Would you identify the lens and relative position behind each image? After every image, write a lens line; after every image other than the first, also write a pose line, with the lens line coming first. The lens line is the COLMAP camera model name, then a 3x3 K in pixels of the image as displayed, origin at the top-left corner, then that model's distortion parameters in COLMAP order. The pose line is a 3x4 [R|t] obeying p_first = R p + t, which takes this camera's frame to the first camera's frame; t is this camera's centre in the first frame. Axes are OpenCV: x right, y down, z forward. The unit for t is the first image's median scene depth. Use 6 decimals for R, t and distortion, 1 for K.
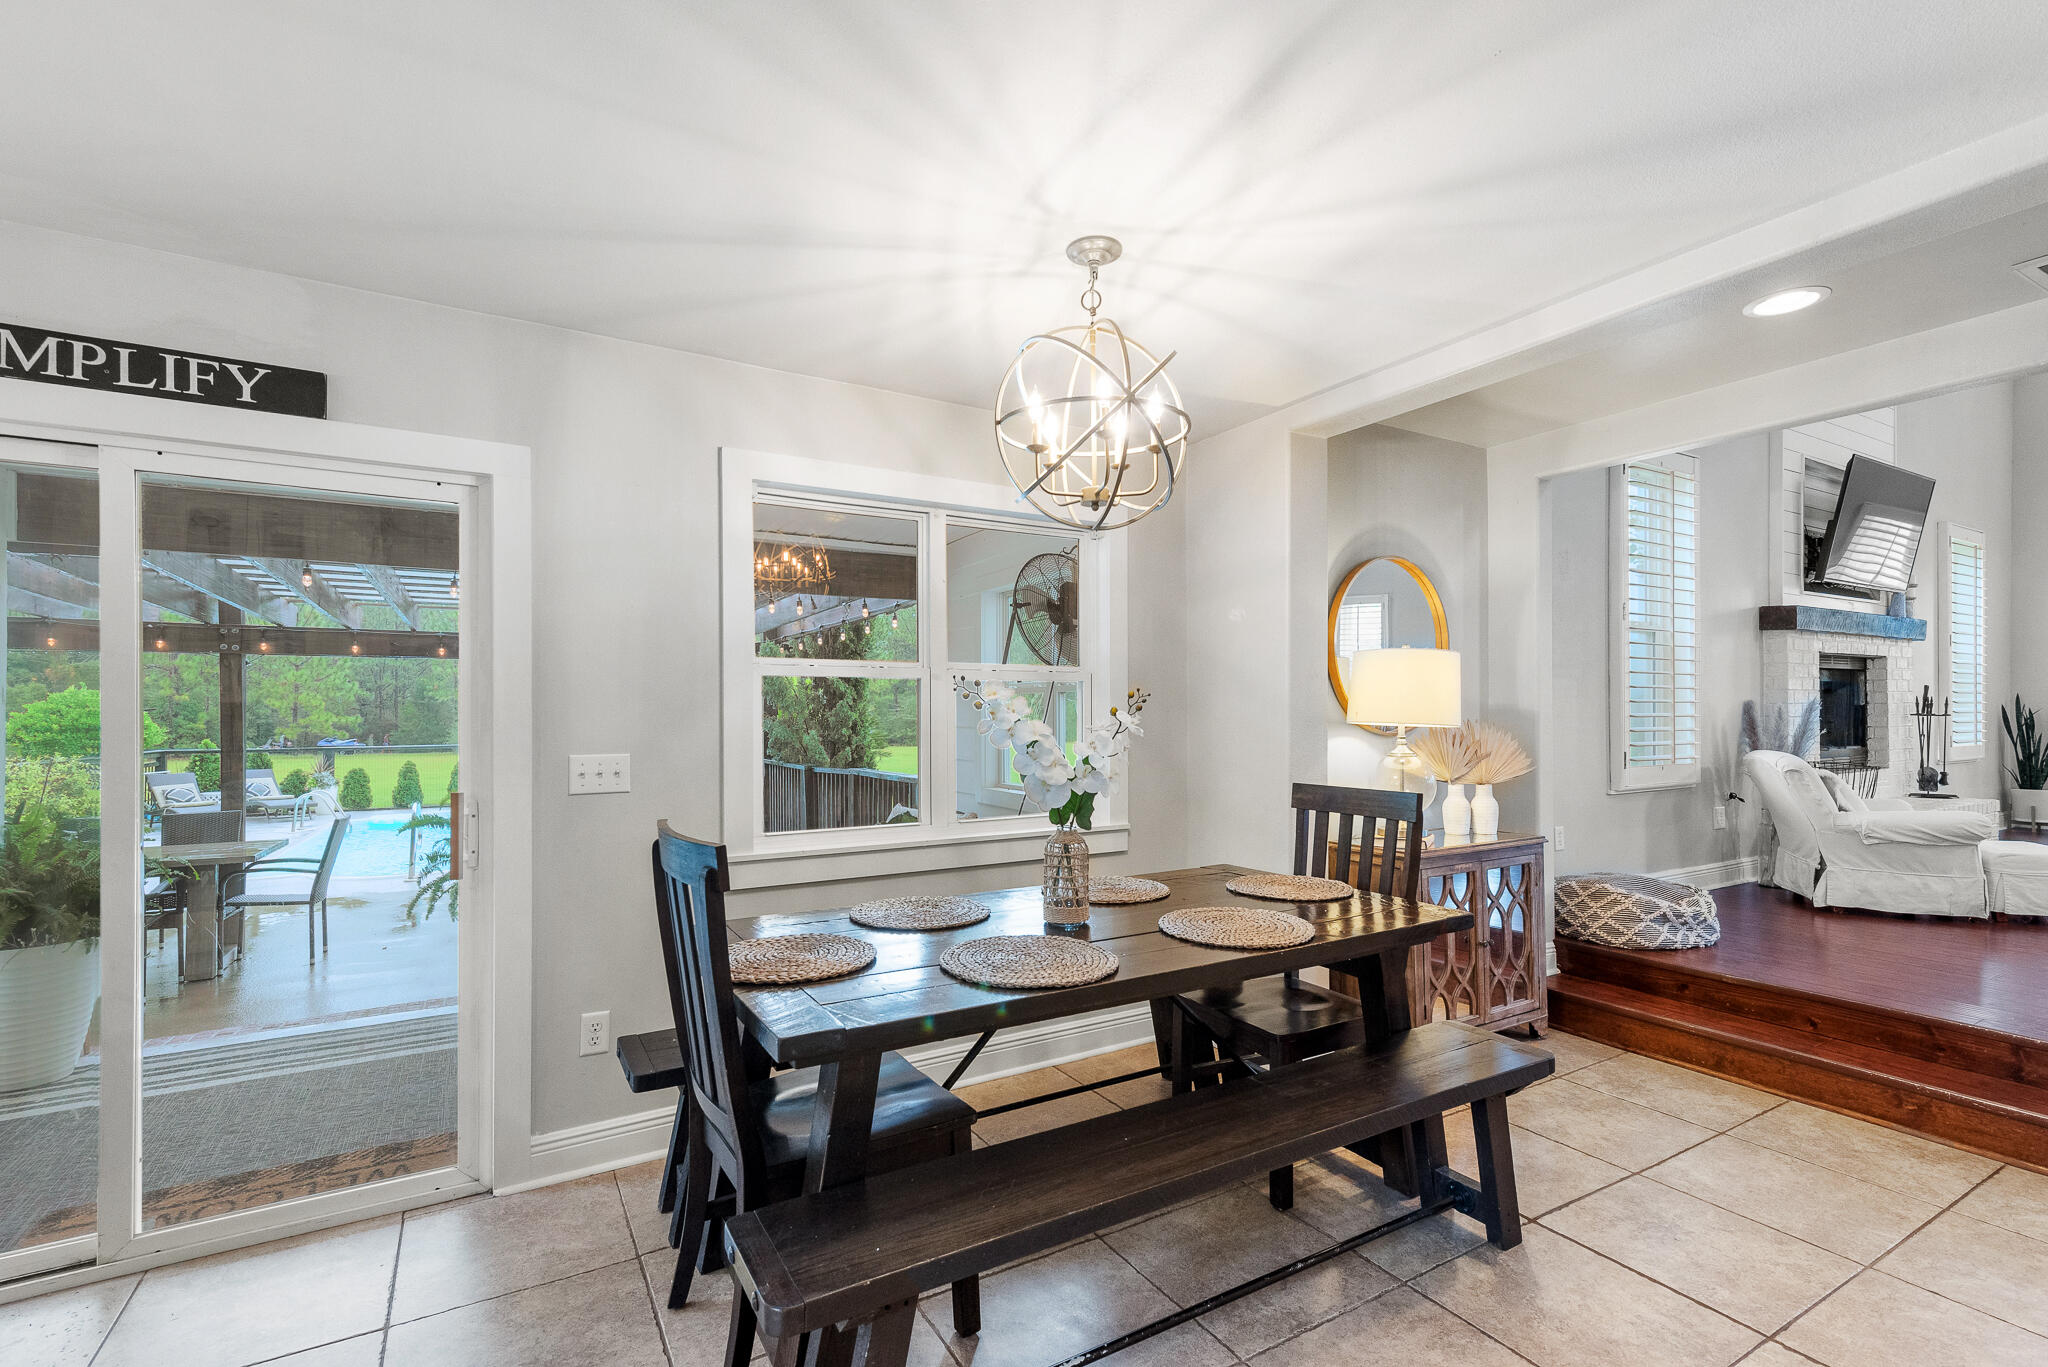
lens RADIAL K [[913.4, 0, 1007.2], [0, 913.4, 704.7], [0, 0, 1]] dist [0.009447, -0.000303]
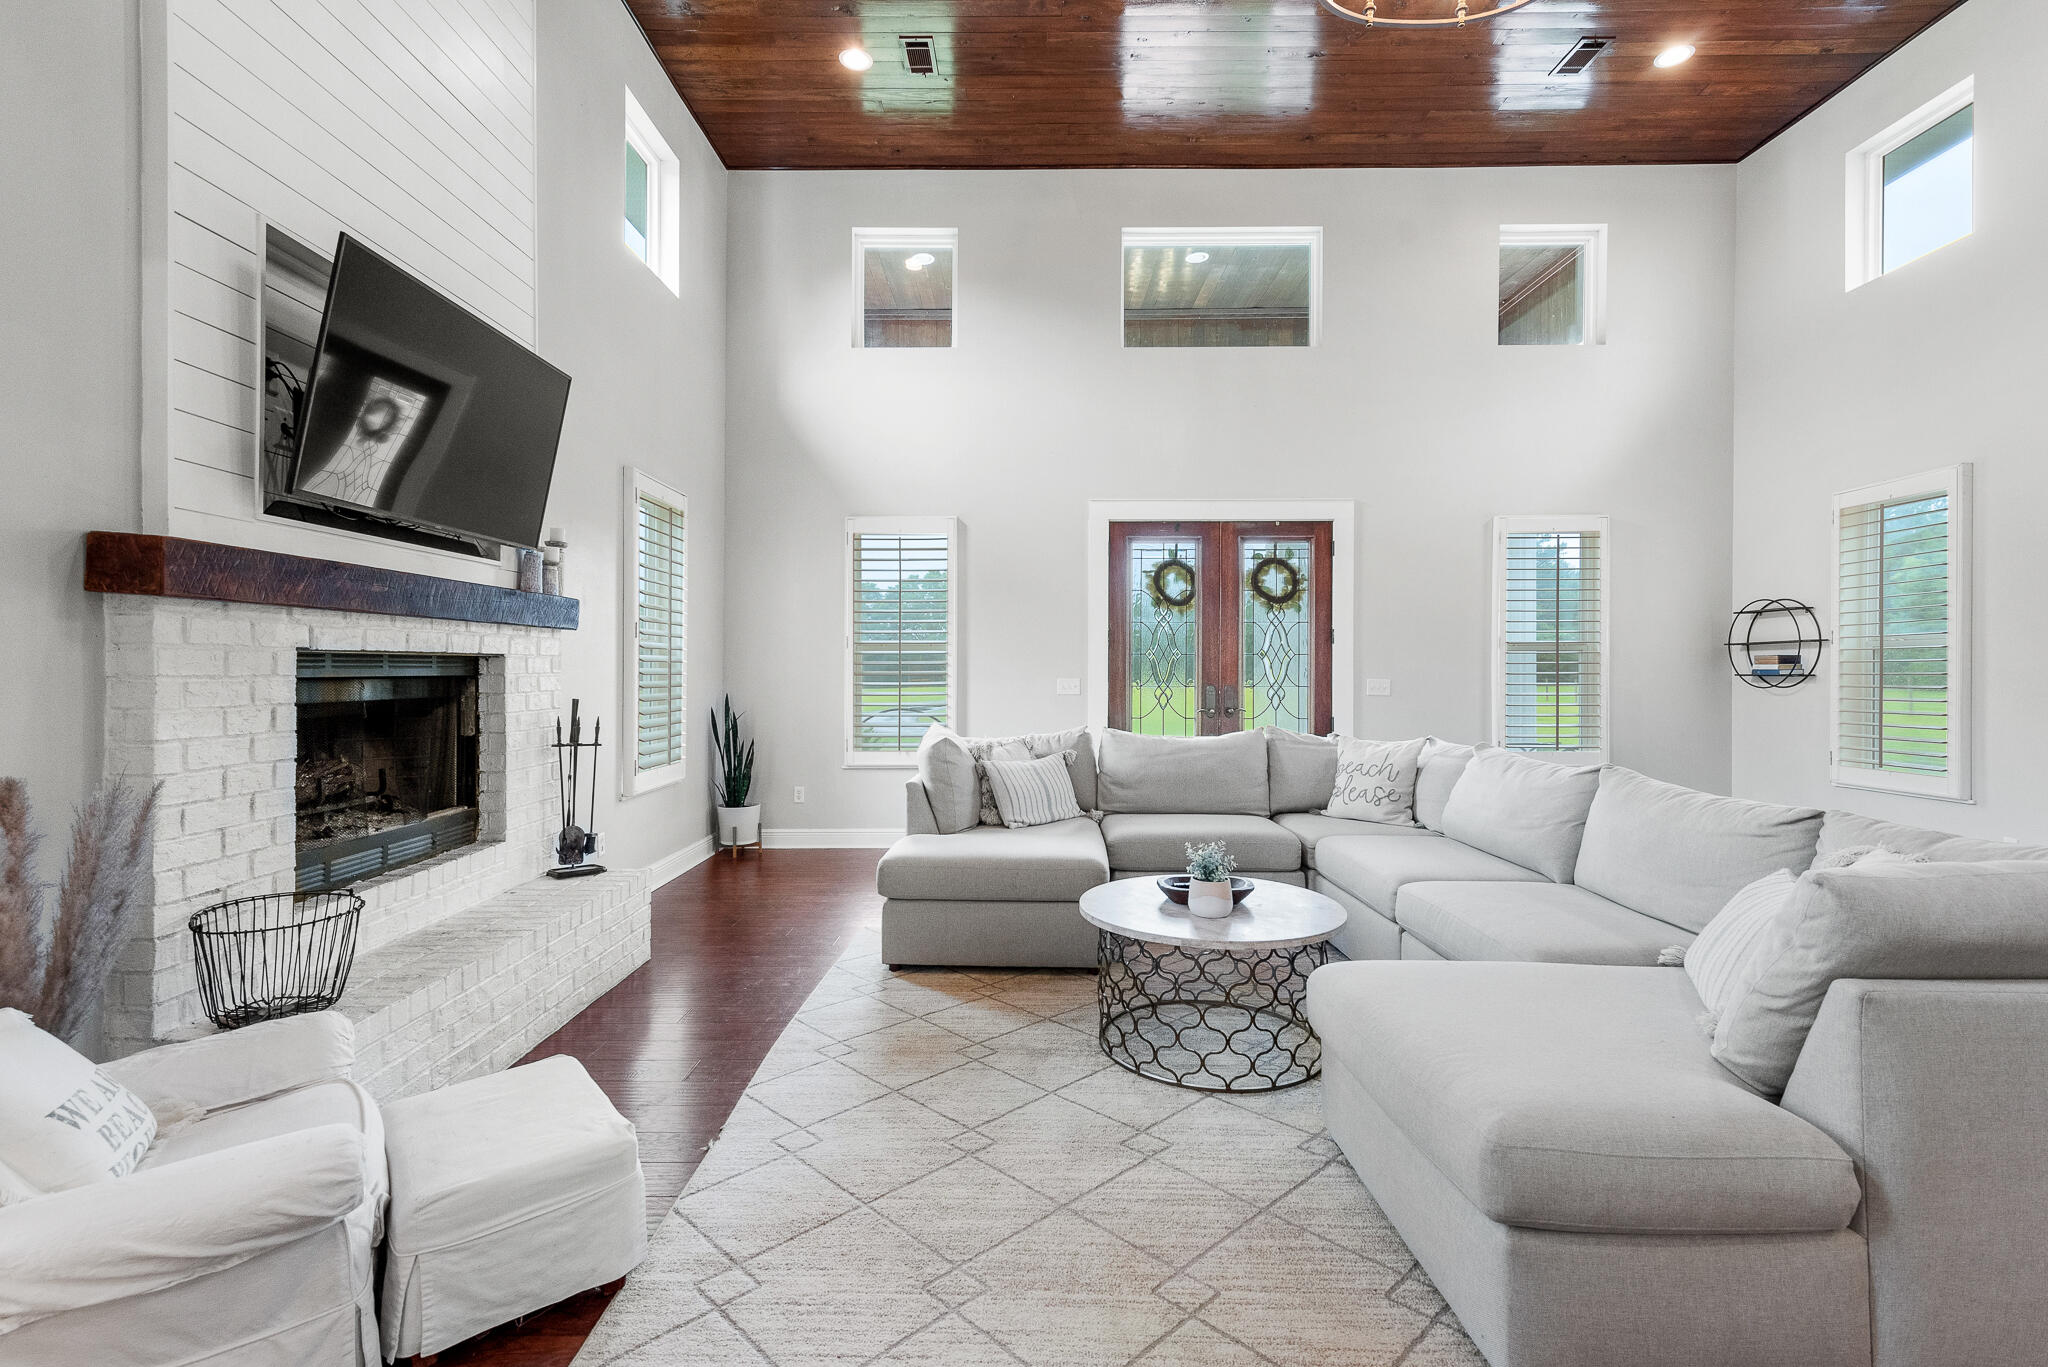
lens RADIAL K [[913.4, 0, 1025.0], [0, 913.4, 675.3], [0, 0, 1]] dist [0.009447, -0.000303]
pose [[0.502708, 0.000471, 0.864456, 0.600423], [-0.008651, 0.999953, 0.004487, -0.044195], [-0.864413, -0.009734, 0.502688, 0.400576]]
